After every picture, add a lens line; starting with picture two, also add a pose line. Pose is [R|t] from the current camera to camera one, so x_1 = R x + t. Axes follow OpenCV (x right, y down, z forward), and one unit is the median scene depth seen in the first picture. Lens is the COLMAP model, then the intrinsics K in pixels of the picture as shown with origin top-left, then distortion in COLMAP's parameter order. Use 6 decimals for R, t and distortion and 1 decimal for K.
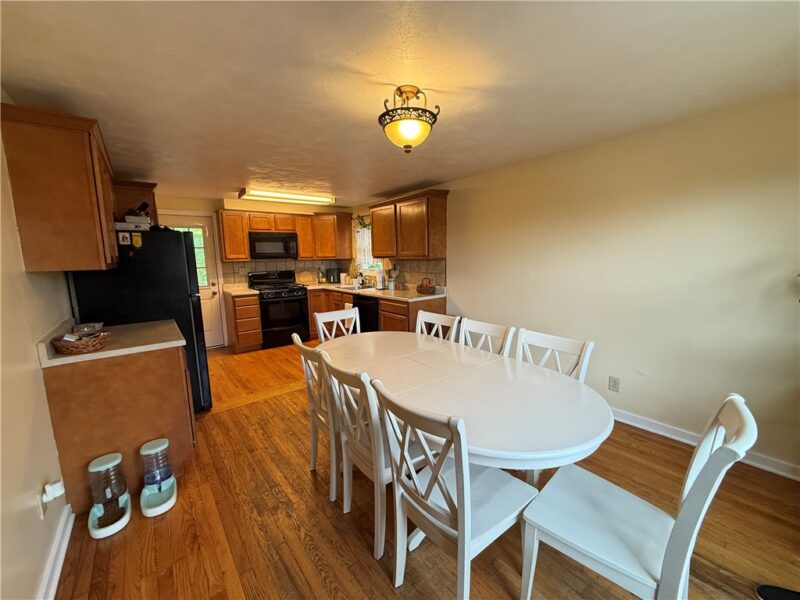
lens RADIAL K [[320.4, 0, 397.6], [0, 320.4, 300.1], [0, 0, 1]] dist [0.001370, 0.000010]
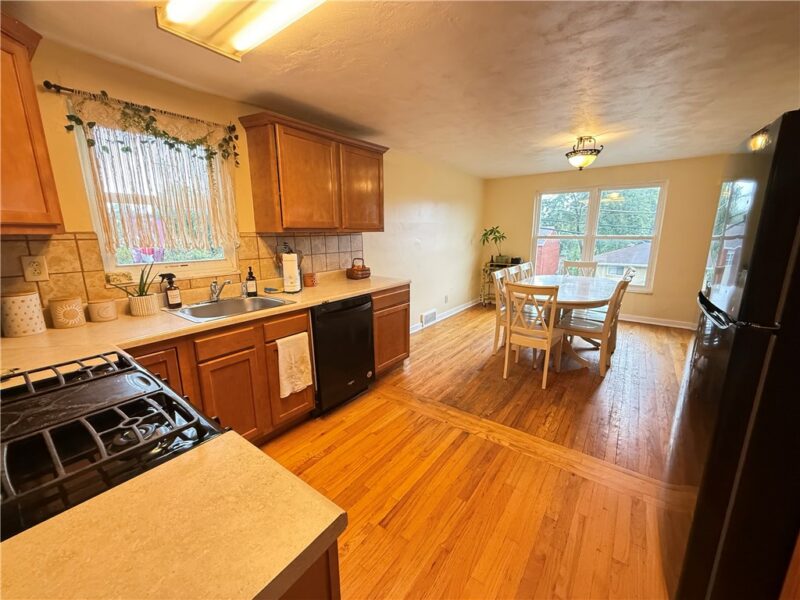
lens RADIAL K [[320.4, 0, 397.6], [0, 320.4, 300.1], [0, 0, 1]] dist [0.001370, 0.000010]
pose [[-0.256210, -0.182728, 0.949193, -0.559135], [0.146596, 0.963266, 0.225007, -0.106875], [-0.955440, 0.196796, -0.220011, 0.897321]]
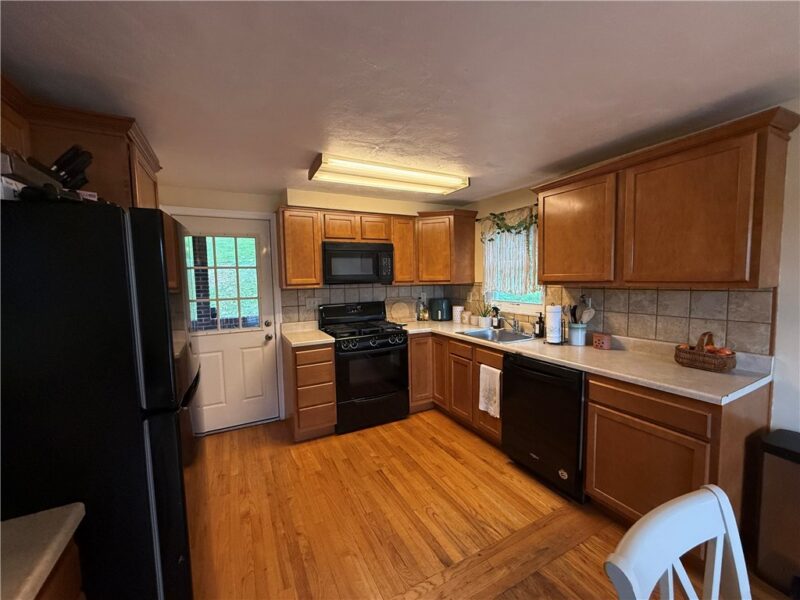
lens RADIAL K [[320.4, 0, 397.6], [0, 320.4, 300.1], [0, 0, 1]] dist [0.001370, 0.000010]
pose [[0.982269, 0.011673, -0.187113, -0.194971], [-0.023783, 0.997755, -0.062609, -0.061400], [0.185962, 0.065949, 0.980341, 0.407359]]
